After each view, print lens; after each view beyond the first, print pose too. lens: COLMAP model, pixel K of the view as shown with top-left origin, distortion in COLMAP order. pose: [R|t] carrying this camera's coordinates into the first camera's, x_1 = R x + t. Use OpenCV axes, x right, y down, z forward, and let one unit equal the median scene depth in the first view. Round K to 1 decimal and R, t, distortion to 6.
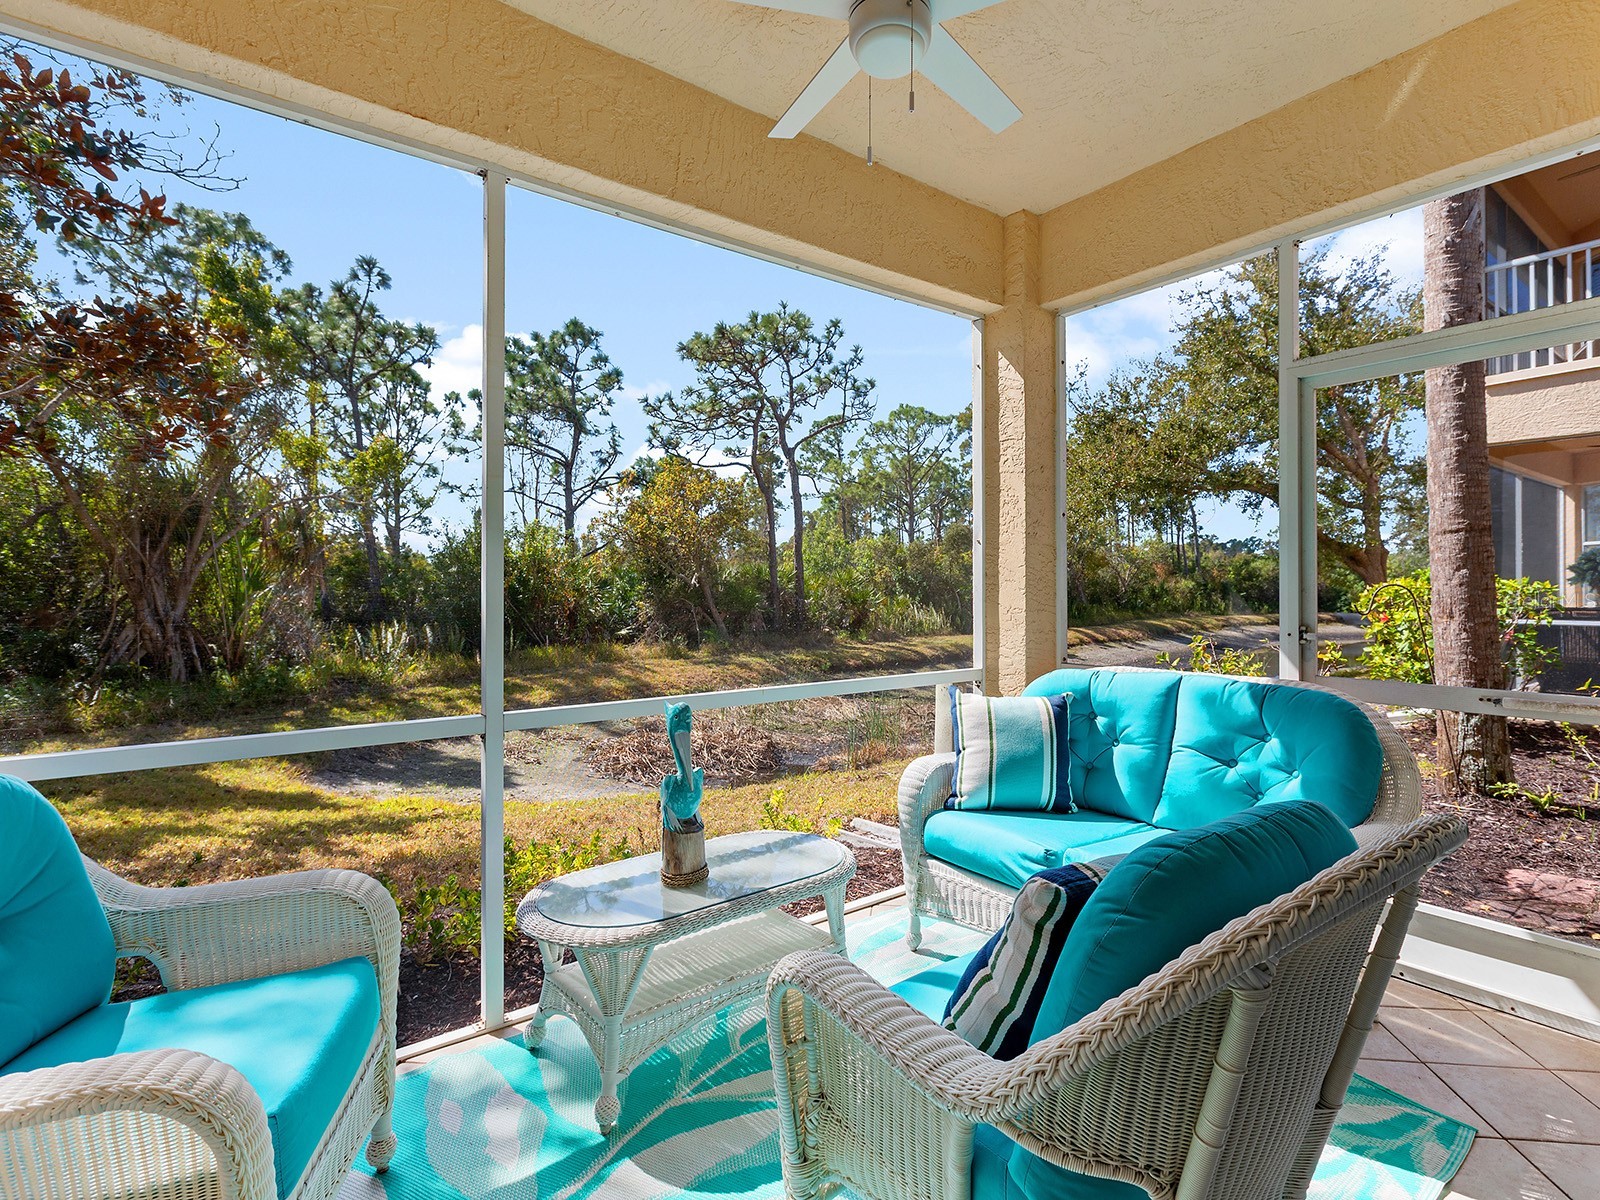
lens RADIAL K [[800.1, 0, 808.0], [0, 800.1, 586.6], [0, 0, 1]] dist [0.000402, -0.000855]
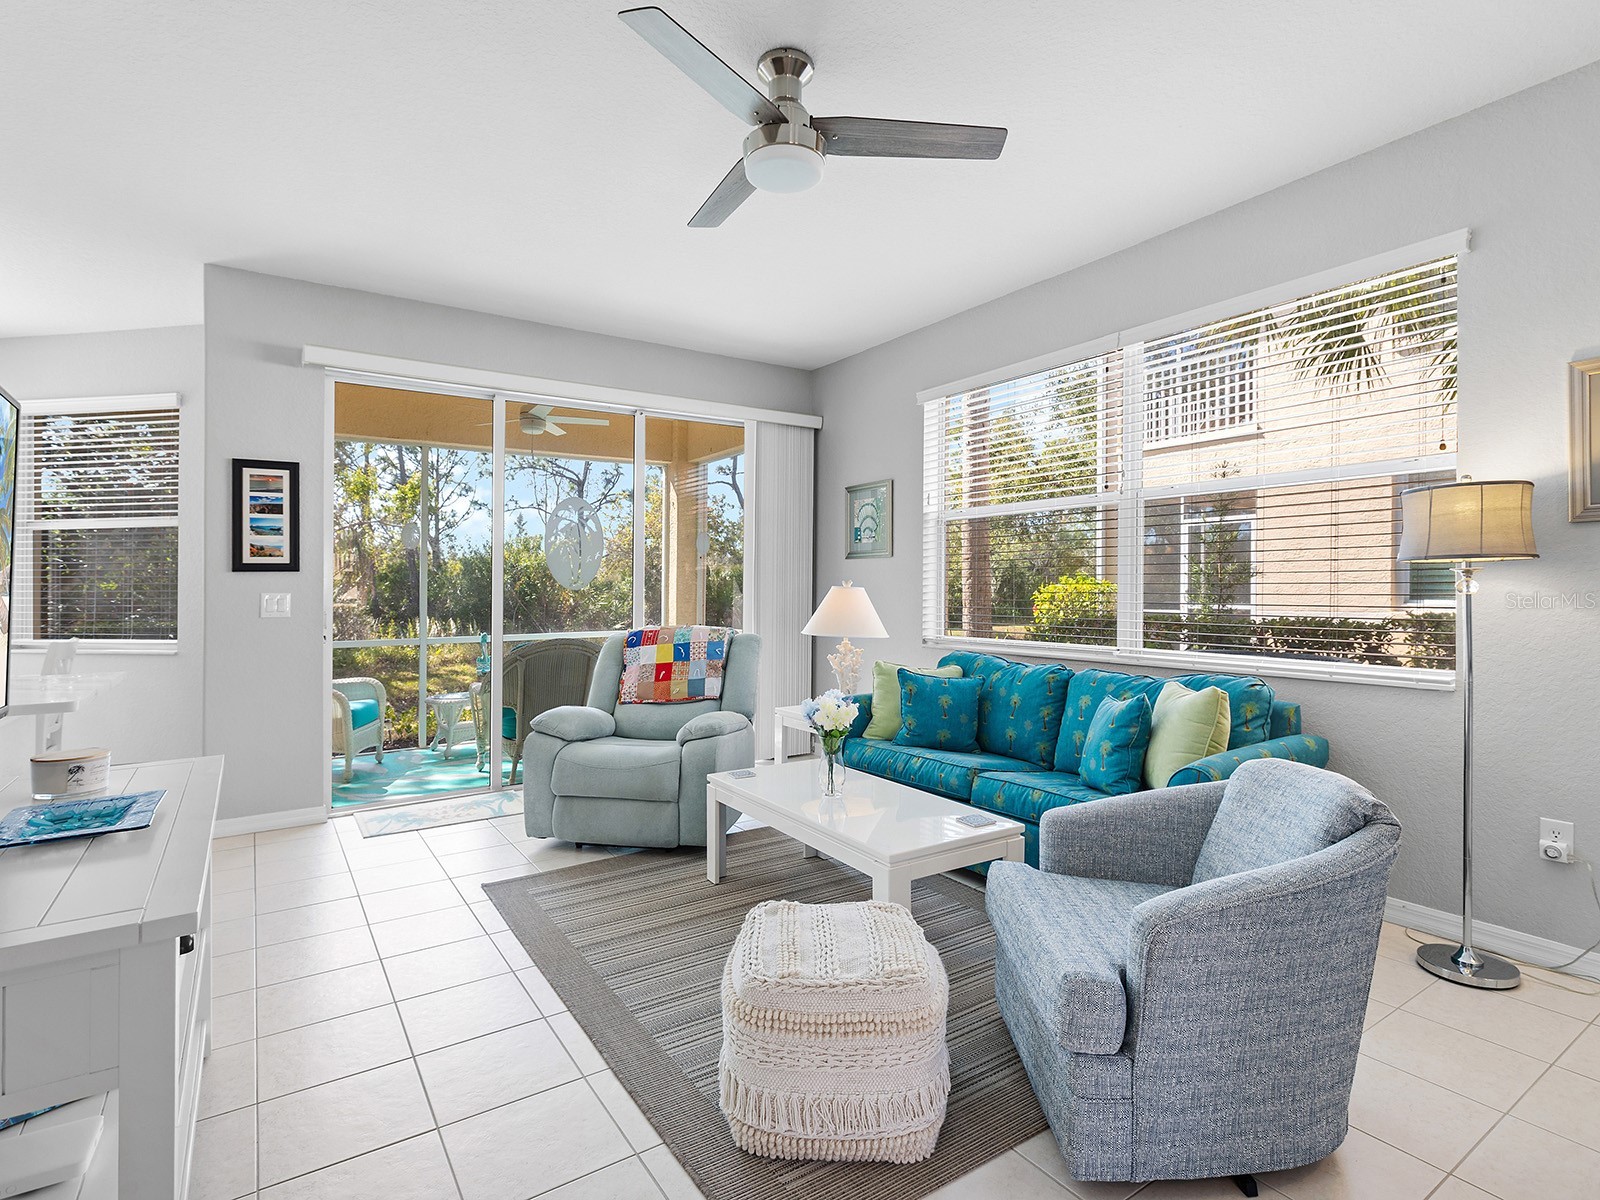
lens RADIAL K [[808.6, 0, 801.3], [0, 808.6, 580.7], [0, 0, 1]] dist [-0.000550, 0.000209]
pose [[0.998100, -0.003361, -0.061527, 0.096151], [0.002816, 0.999956, -0.008949, -0.001246], [0.061554, 0.008759, 0.998065, -0.153003]]
